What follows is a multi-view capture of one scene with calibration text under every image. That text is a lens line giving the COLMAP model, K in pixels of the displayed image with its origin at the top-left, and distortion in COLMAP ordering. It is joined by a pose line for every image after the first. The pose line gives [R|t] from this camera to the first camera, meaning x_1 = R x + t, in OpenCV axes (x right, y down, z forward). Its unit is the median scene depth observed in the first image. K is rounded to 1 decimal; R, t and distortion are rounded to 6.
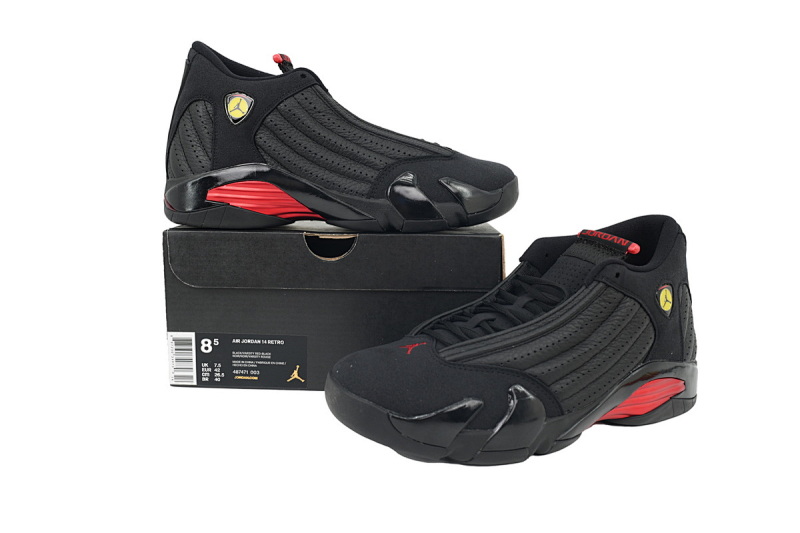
lens RADIAL K [[620.3, 0, 400.0], [0, 620.3, 266.5], [0, 0, 1]] dist [0.004889, -0.002118]
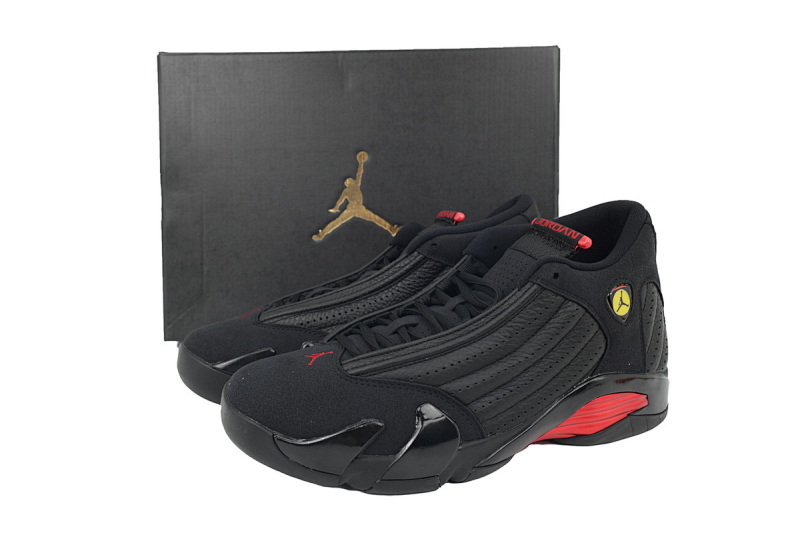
lens RADIAL K [[620.3, 0, 400.0], [0, 620.3, 266.5], [0, 0, 1]] dist [0.004889, -0.002118]
pose [[0.996172, 0.001843, -0.087398, 0.212897], [0.002354, 0.998850, 0.047894, -0.040272], [0.087386, -0.047916, 0.995021, 0.133050]]
